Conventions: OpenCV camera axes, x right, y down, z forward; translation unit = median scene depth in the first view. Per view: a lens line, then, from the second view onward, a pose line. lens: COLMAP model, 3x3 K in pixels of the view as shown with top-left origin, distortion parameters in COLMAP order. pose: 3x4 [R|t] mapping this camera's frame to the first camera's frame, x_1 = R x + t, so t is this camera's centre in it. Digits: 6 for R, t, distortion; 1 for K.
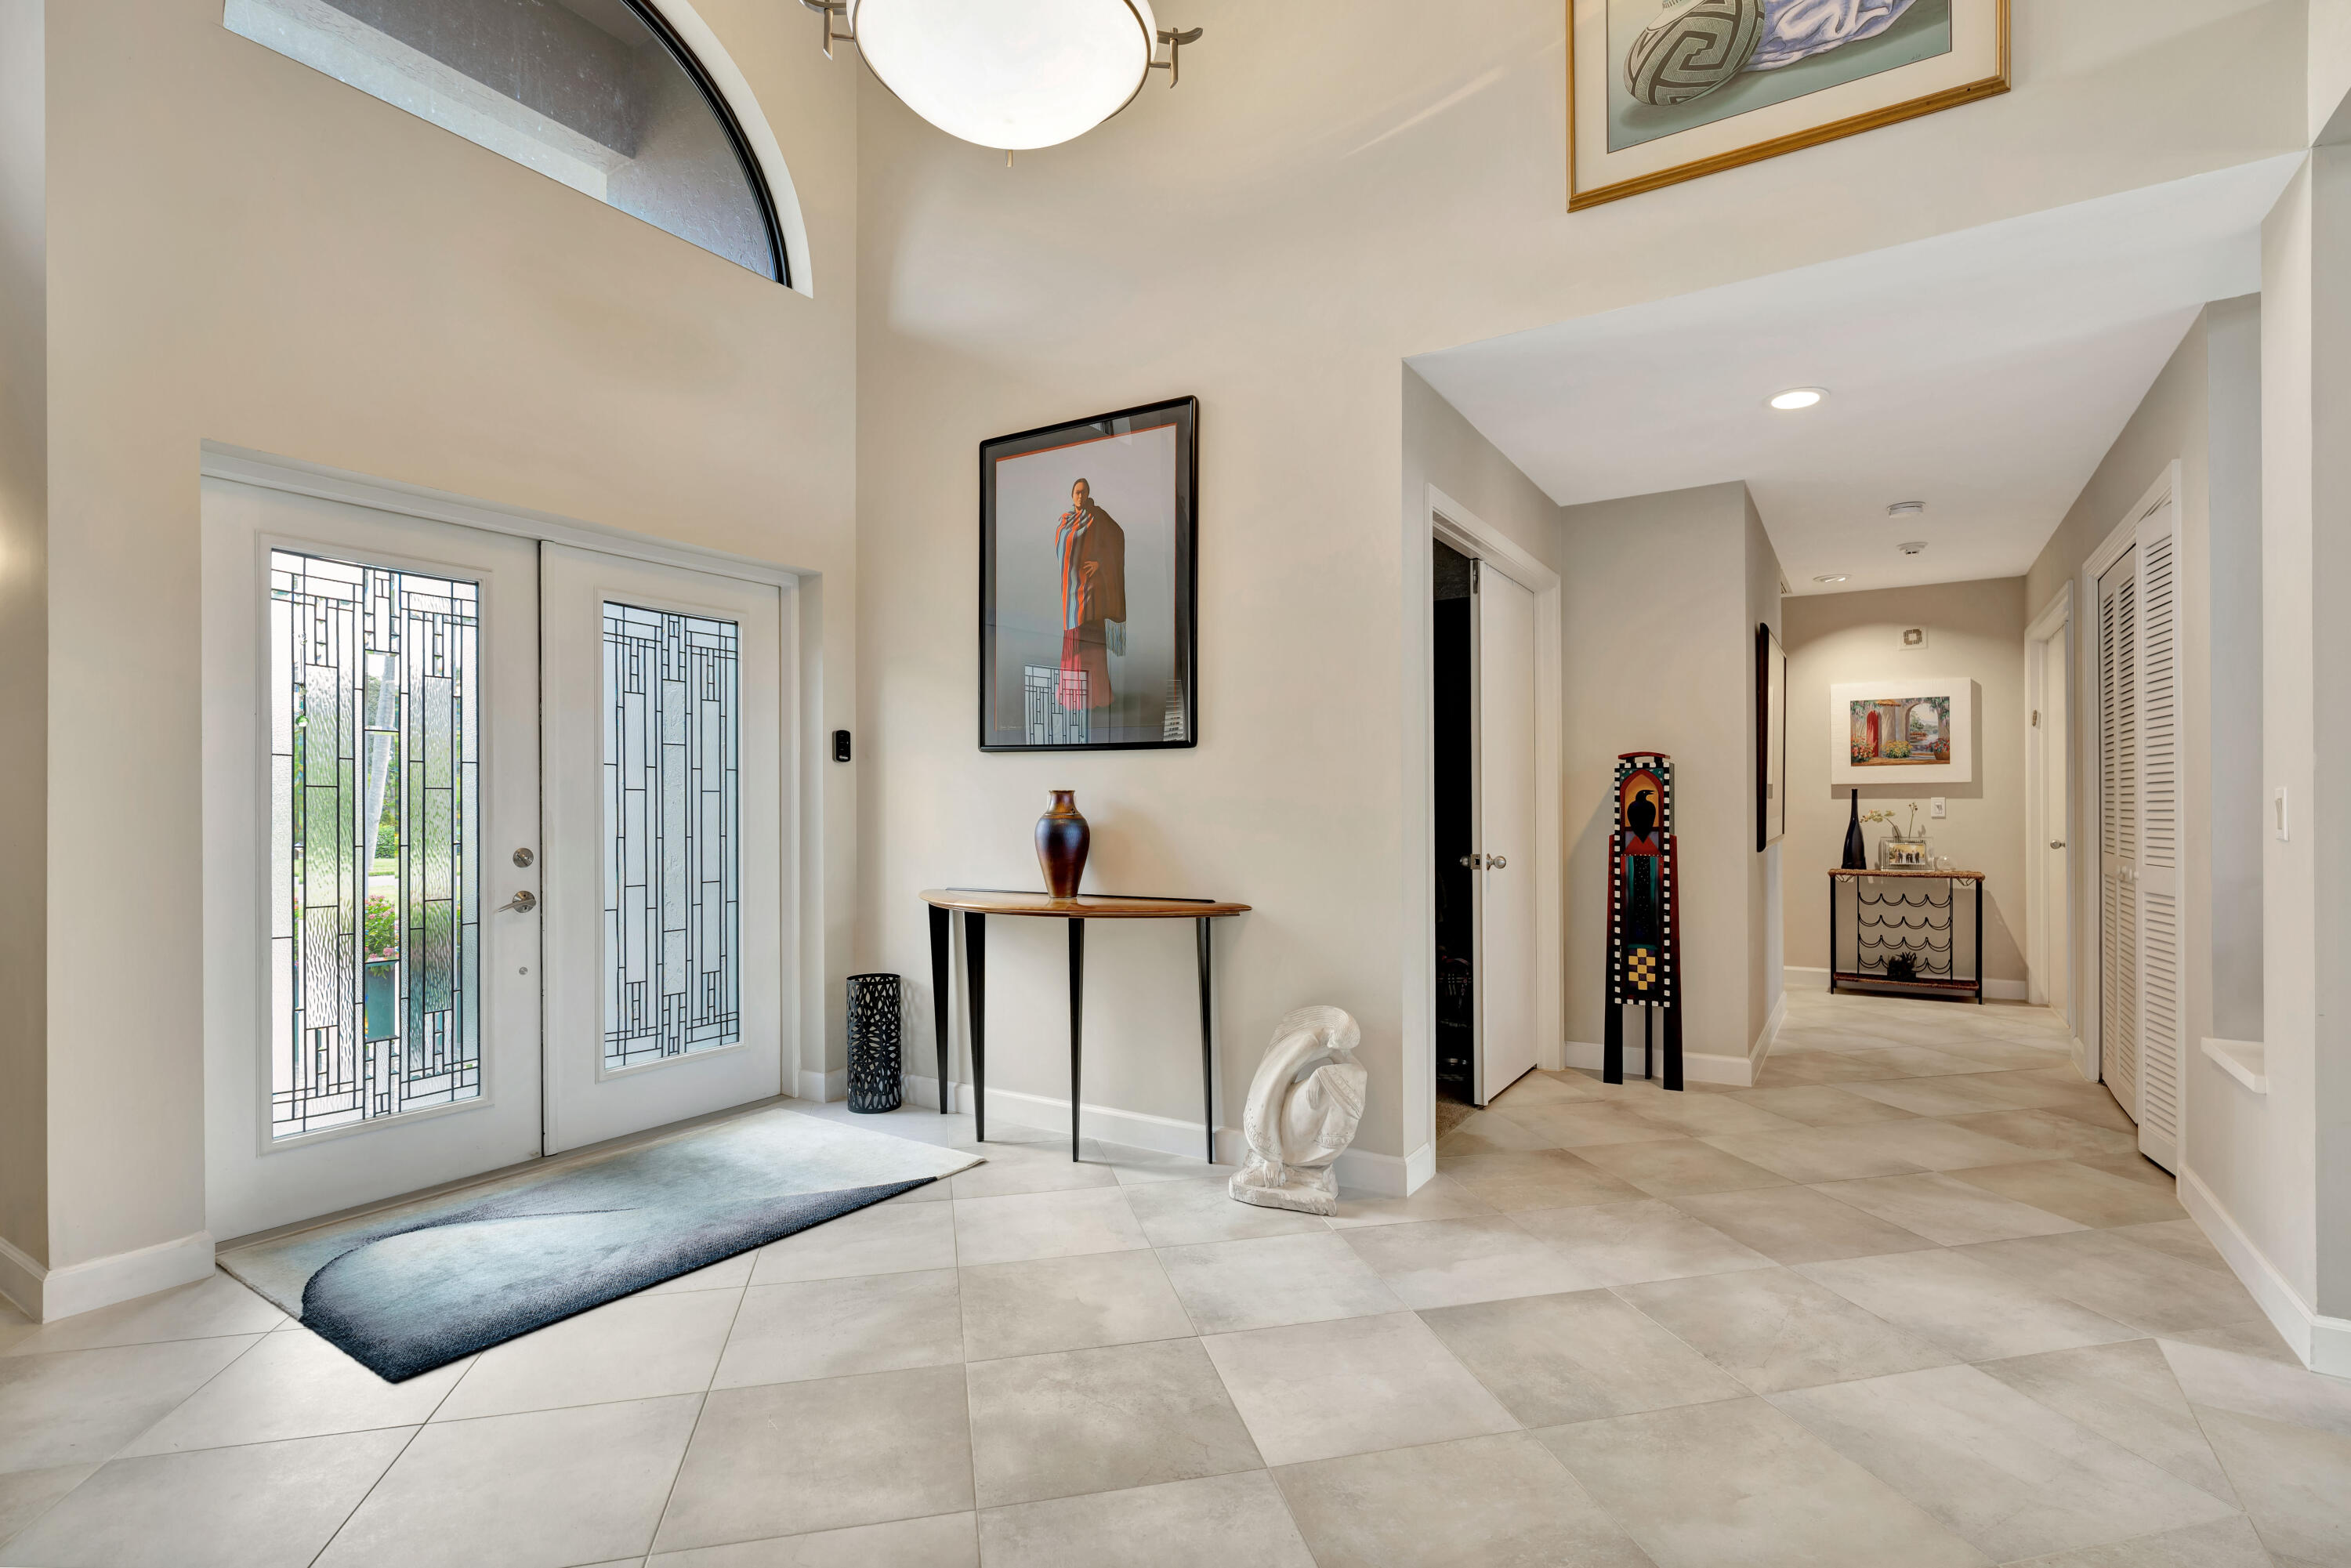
lens RADIAL K [[1136.6, 0, 1180.7], [0, 1136.6, 788.5], [0, 0, 1]] dist [-0.002221, 0.000499]
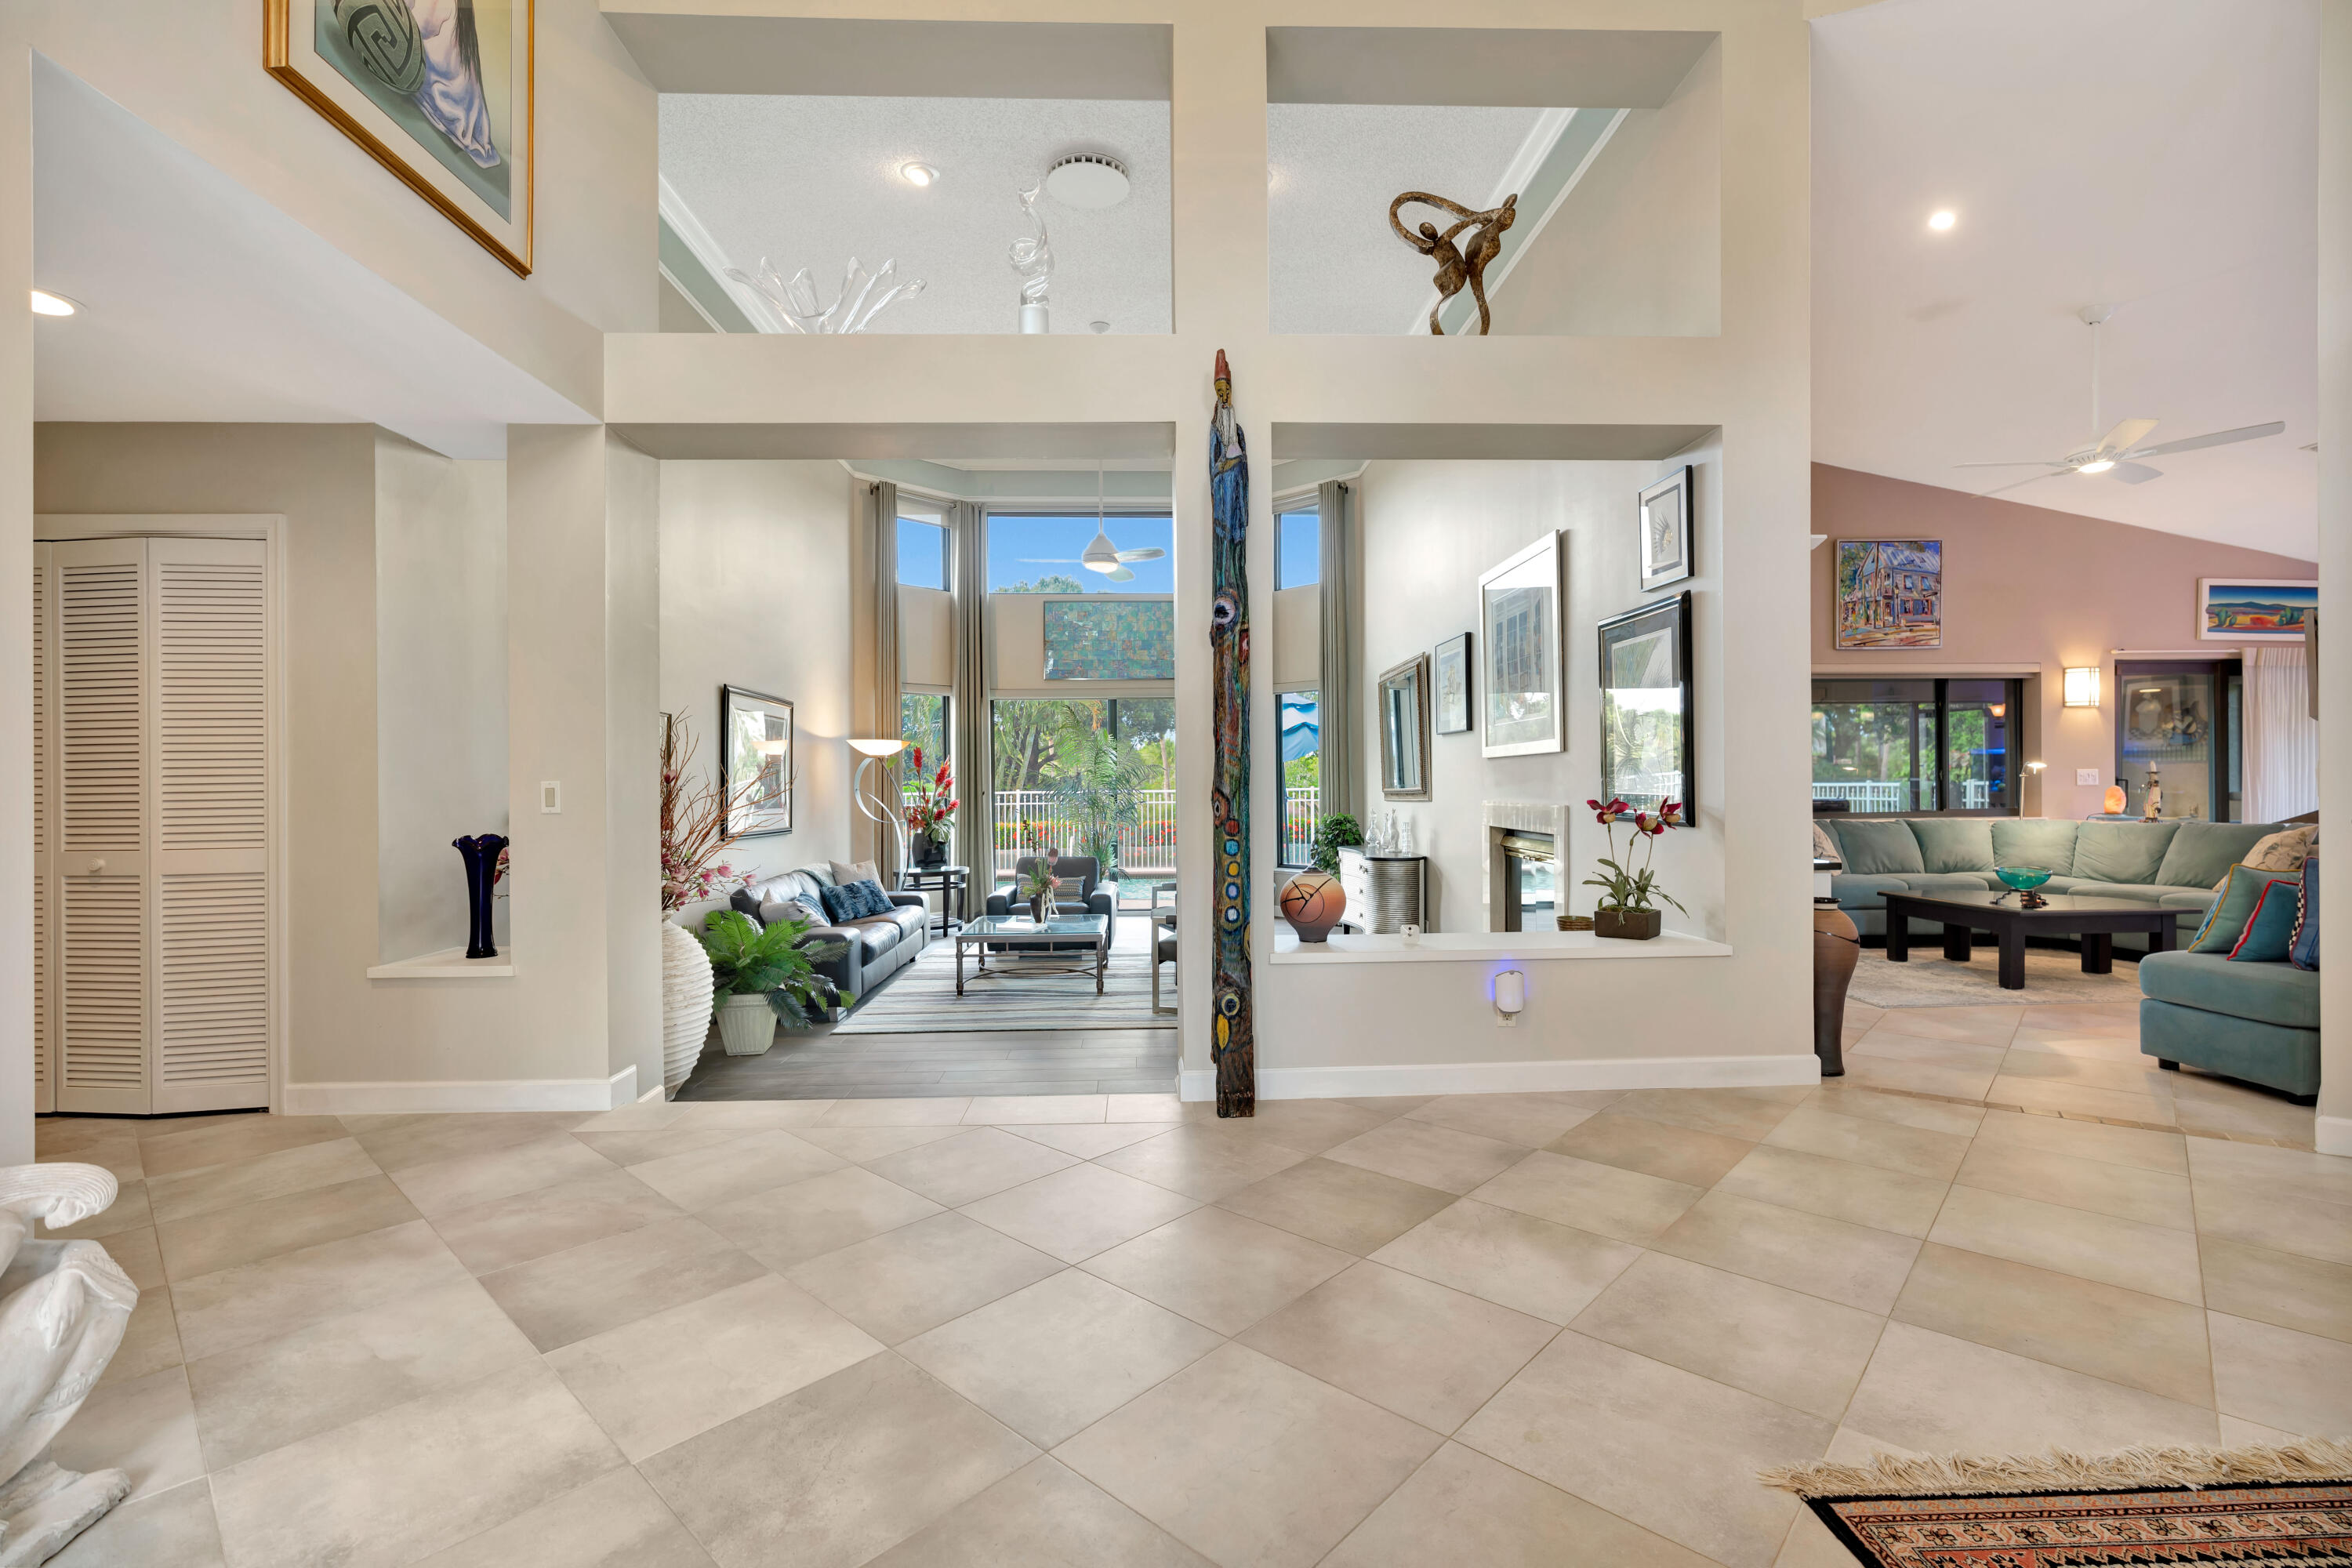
lens RADIAL K [[1052.1, 0, 1167.0], [0, 1052.1, 781.2], [0, 0, 1]] dist [-0.009068, 0.003761]
pose [[-0.549530, 0.010612, 0.835407, -0.756850], [0.002690, 0.999937, -0.010933, 0.015438], [-0.835470, -0.003761, -0.549523, 1.030457]]
